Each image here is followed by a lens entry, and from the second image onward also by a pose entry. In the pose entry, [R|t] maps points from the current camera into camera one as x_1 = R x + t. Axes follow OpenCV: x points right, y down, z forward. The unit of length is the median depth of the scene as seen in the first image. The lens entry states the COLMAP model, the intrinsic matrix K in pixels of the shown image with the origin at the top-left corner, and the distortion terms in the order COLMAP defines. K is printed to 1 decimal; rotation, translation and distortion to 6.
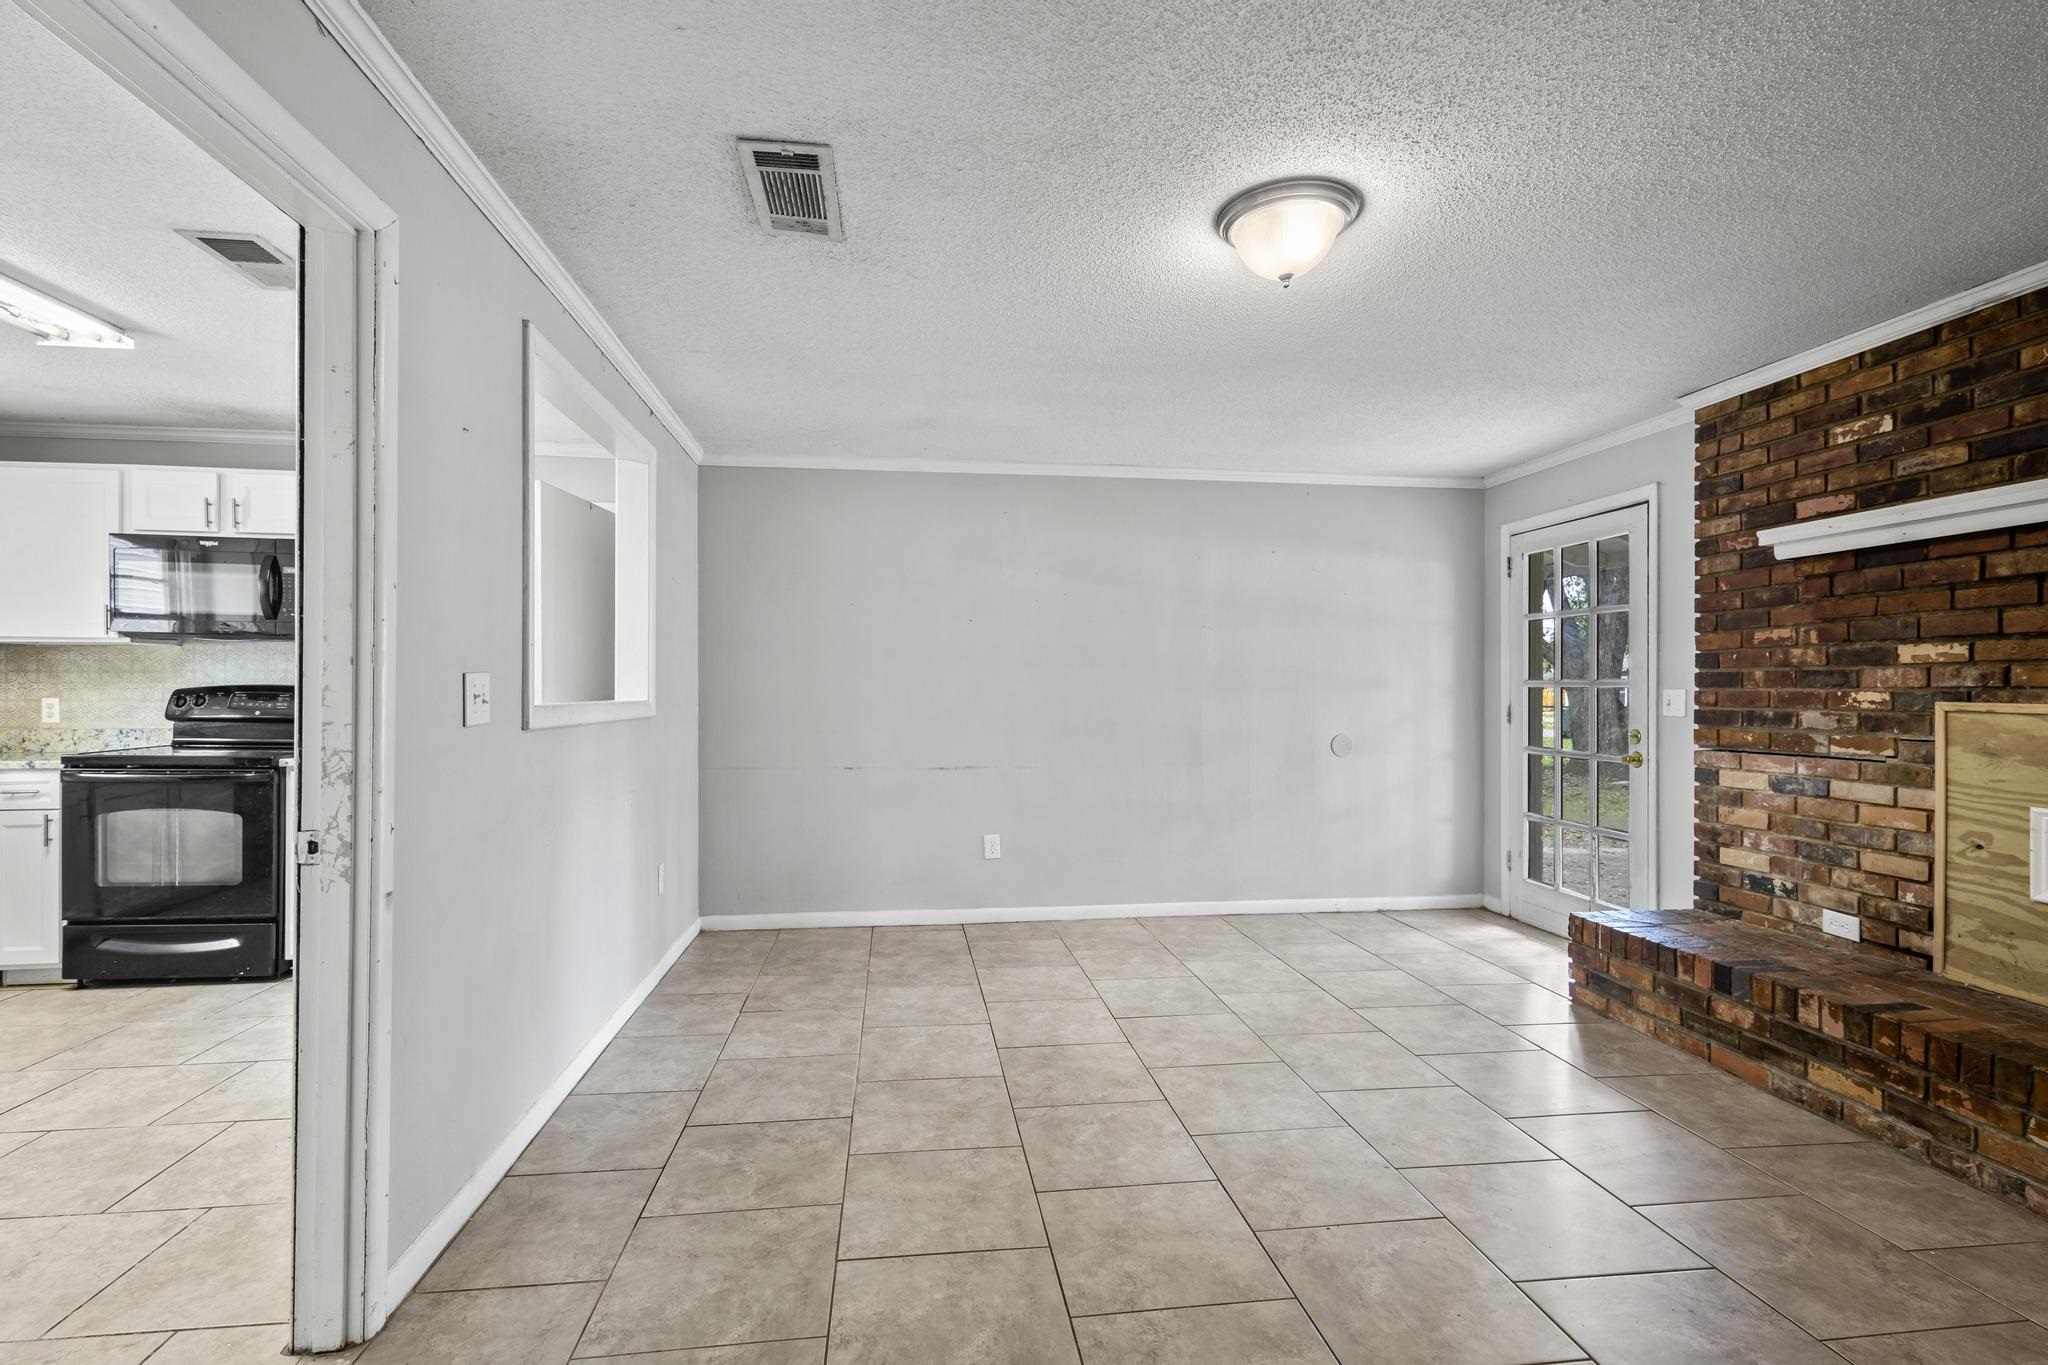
lens RADIAL K [[943.1, 0, 1018.8], [0, 943.1, 687.7], [0, 0, 1]] dist [0.008369, -0.000155]
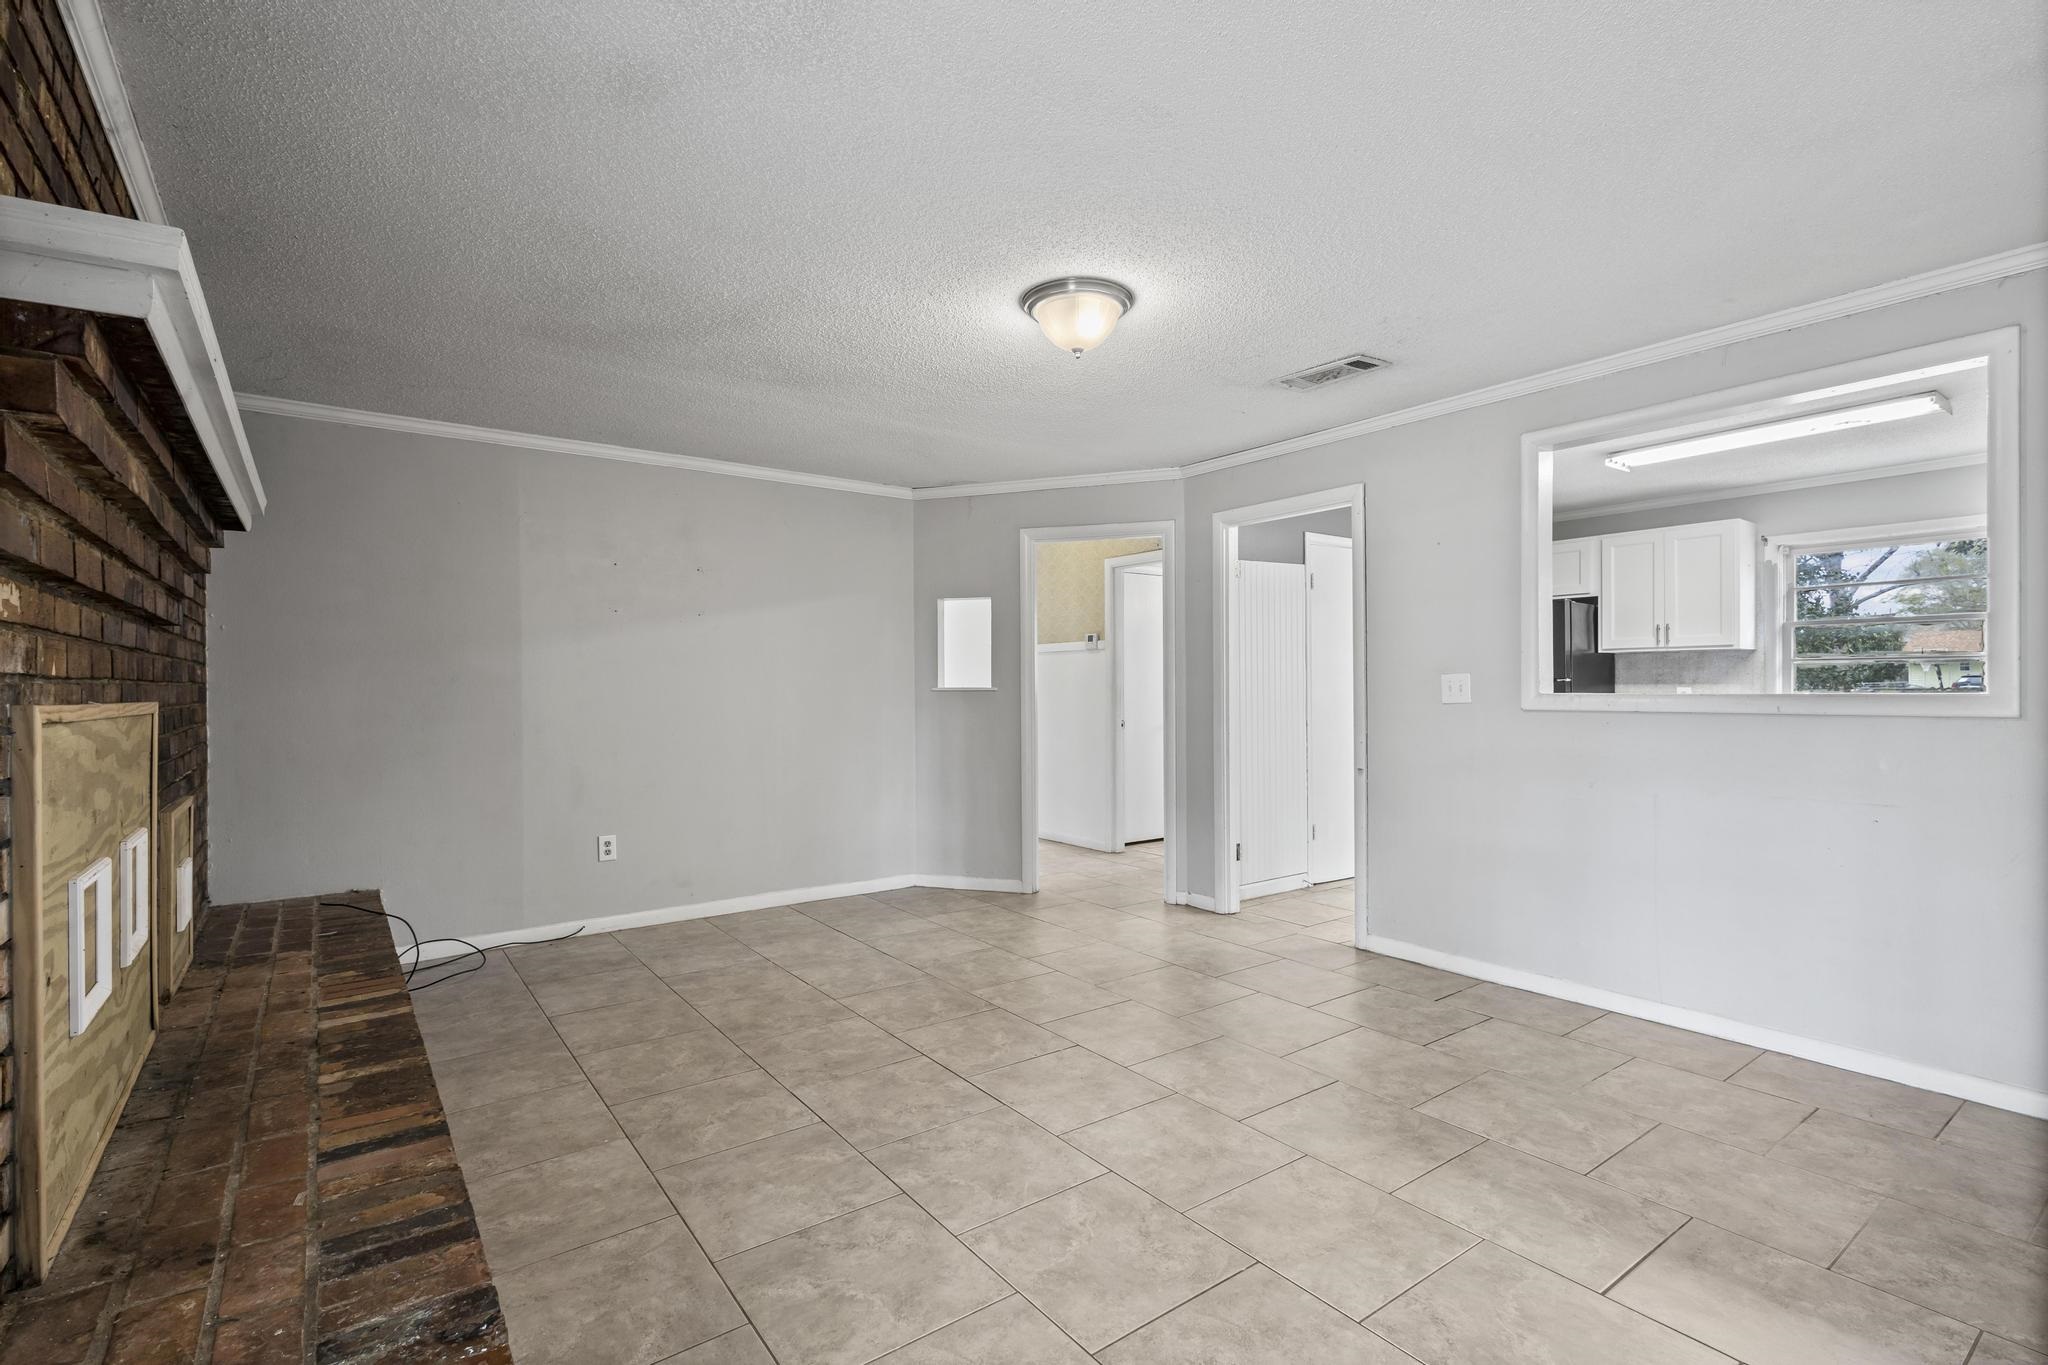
lens RADIAL K [[943.1, 0, 1030.4], [0, 943.1, 683.7], [0, 0, 1]] dist [0.008369, -0.000155]
pose [[-0.871630, -0.001437, -0.490162, 0.731240], [0.003499, 0.999952, -0.009153, 0.010617], [0.490152, -0.009693, -0.871583, 1.582887]]
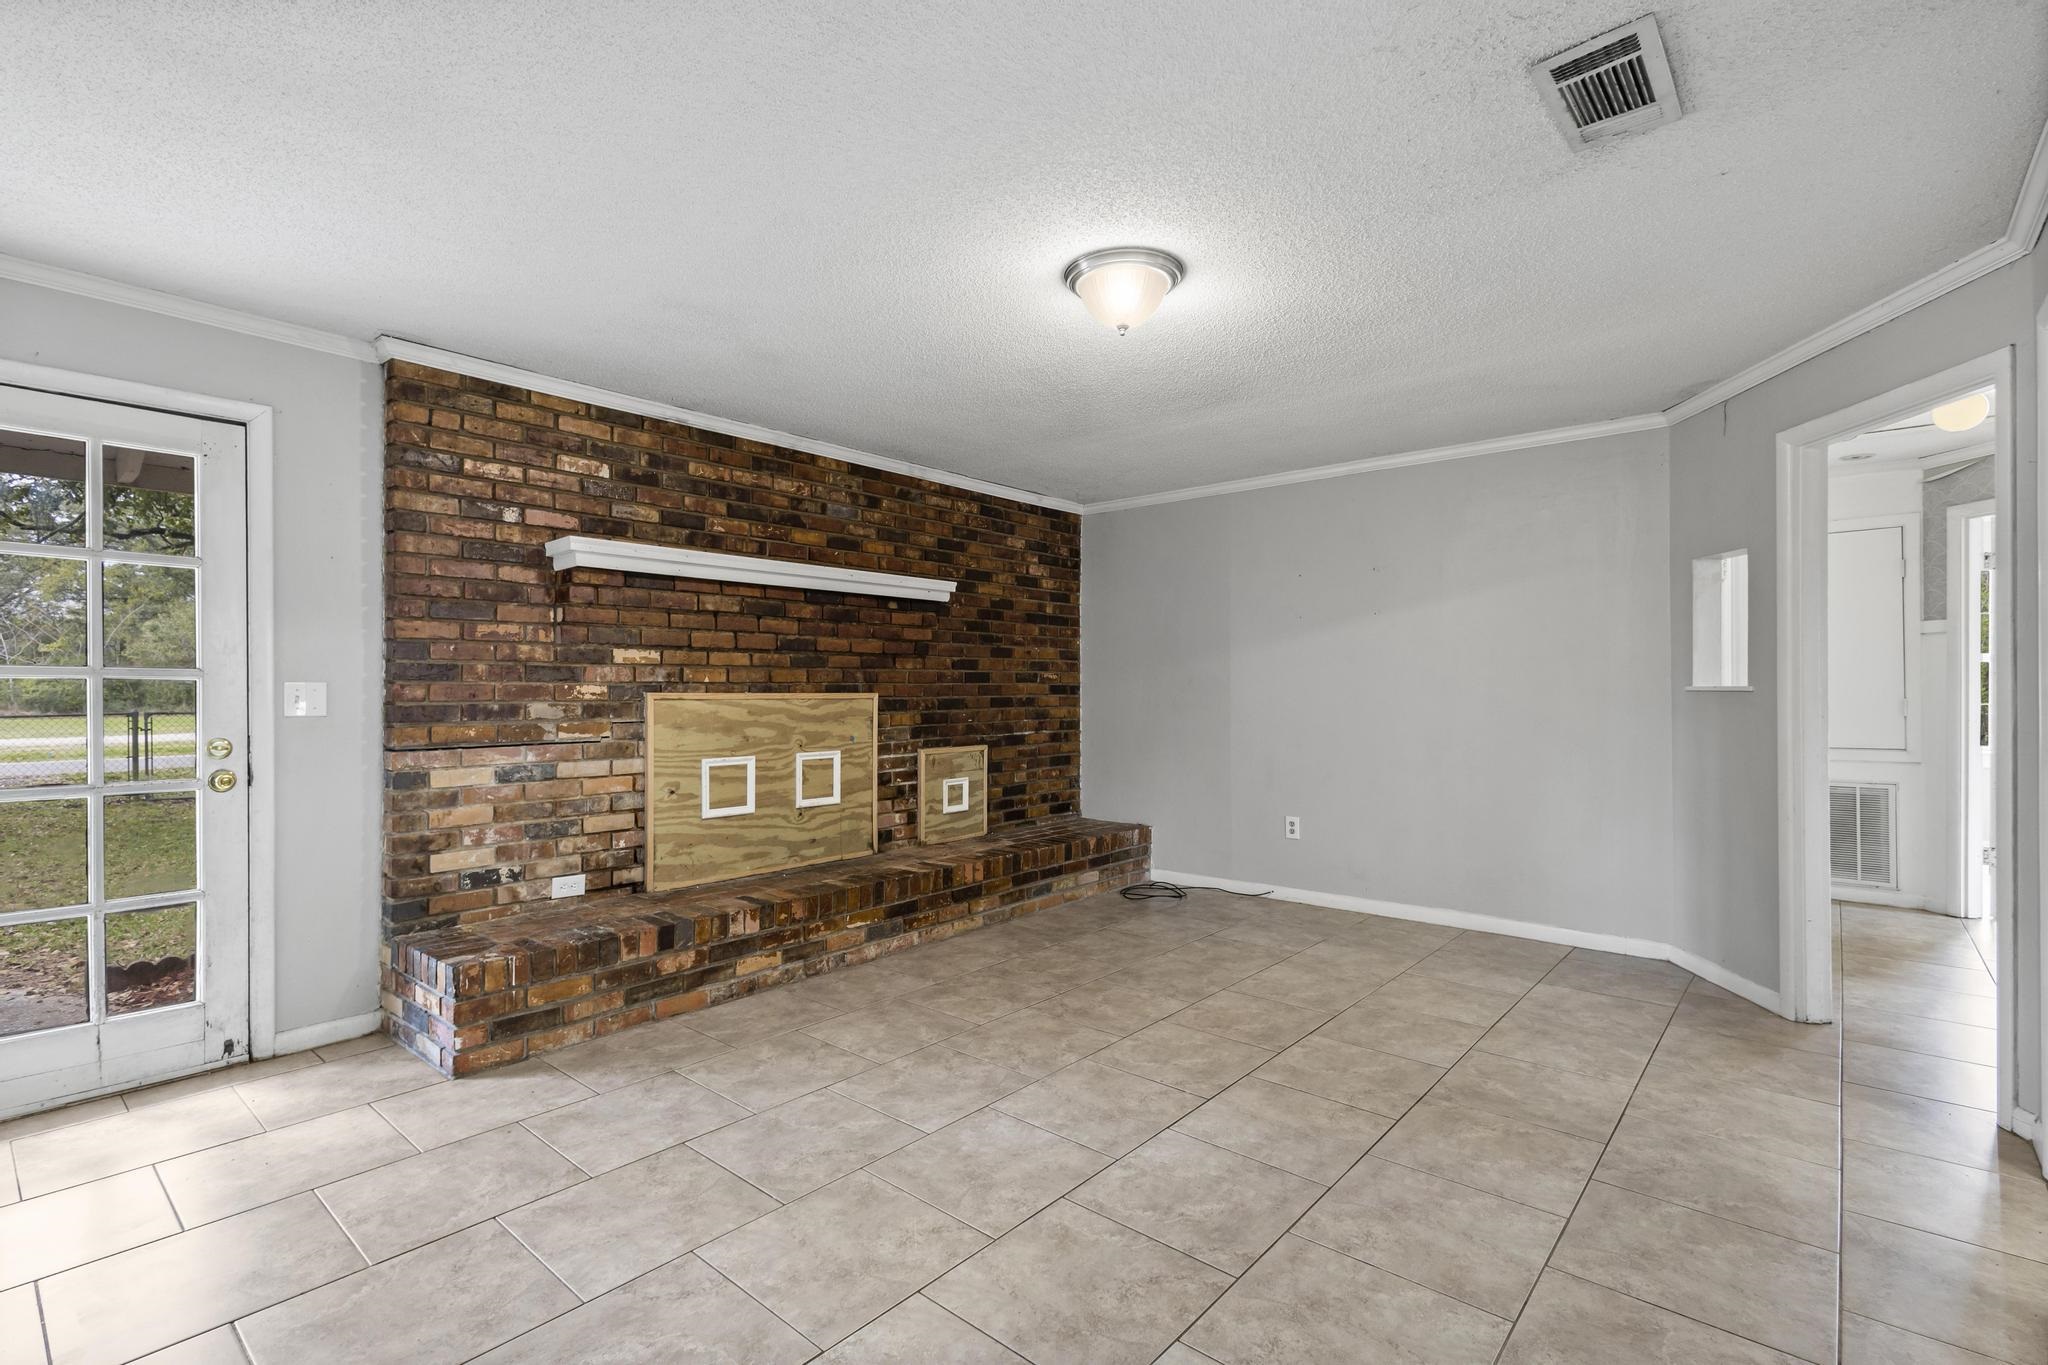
lens RADIAL K [[943.1, 0, 1014.6], [0, 943.1, 685.9], [0, 0, 1]] dist [0.008369, -0.000155]
pose [[-0.662036, -0.001063, 0.749471, -0.382901], [-0.003636, 0.999992, -0.001793, 0.005259], [-0.749463, -0.003912, -0.662035, 1.438755]]
